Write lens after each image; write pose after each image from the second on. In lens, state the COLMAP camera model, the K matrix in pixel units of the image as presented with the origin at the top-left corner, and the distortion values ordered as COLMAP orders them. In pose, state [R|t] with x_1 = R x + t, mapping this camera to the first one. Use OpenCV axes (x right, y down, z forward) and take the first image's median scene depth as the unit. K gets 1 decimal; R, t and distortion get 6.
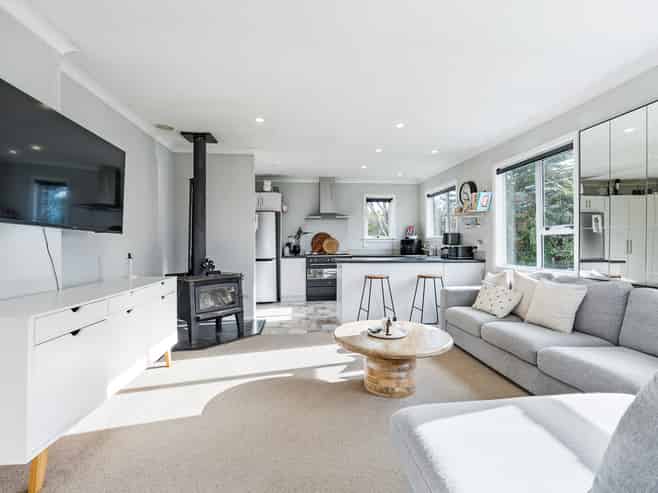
lens RADIAL K [[326.1, 0, 329.0], [0, 326.1, 251.8], [0, 0, 1]] dist [-0.000065, -0.000207]
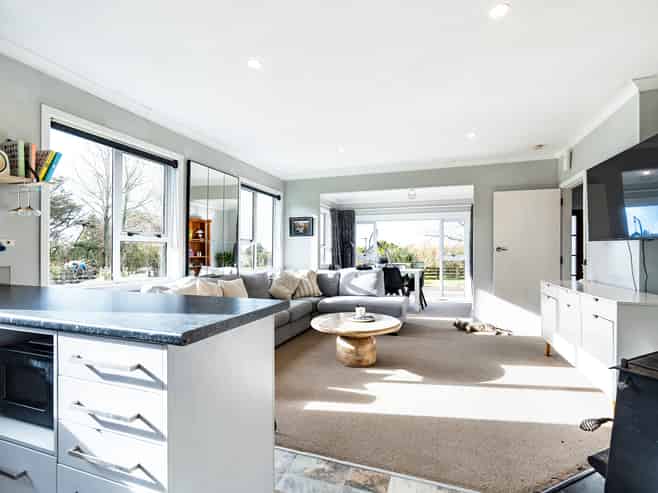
lens RADIAL K [[326.1, 0, 329.0], [0, 326.1, 251.8], [0, 0, 1]] dist [-0.000065, -0.000207]
pose [[-0.907658, -0.000449, 0.419711, -0.101678], [0.008200, 0.999790, 0.018803, -0.019694], [-0.419631, 0.020508, -0.907463, 0.866282]]
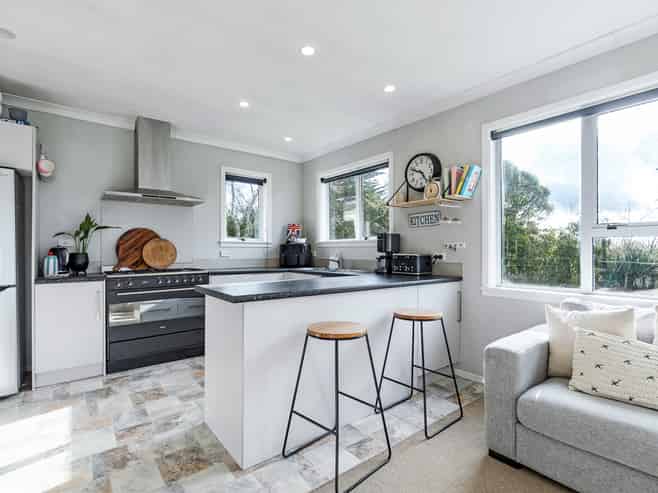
lens RADIAL K [[326.1, 0, 329.0], [0, 326.1, 251.8], [0, 0, 1]] dist [-0.000065, -0.000207]
pose [[0.836823, 0.002626, 0.547468, -0.056980], [0.008890, 0.999791, -0.018385, -0.009873], [-0.547402, 0.020252, 0.836625, 0.428950]]
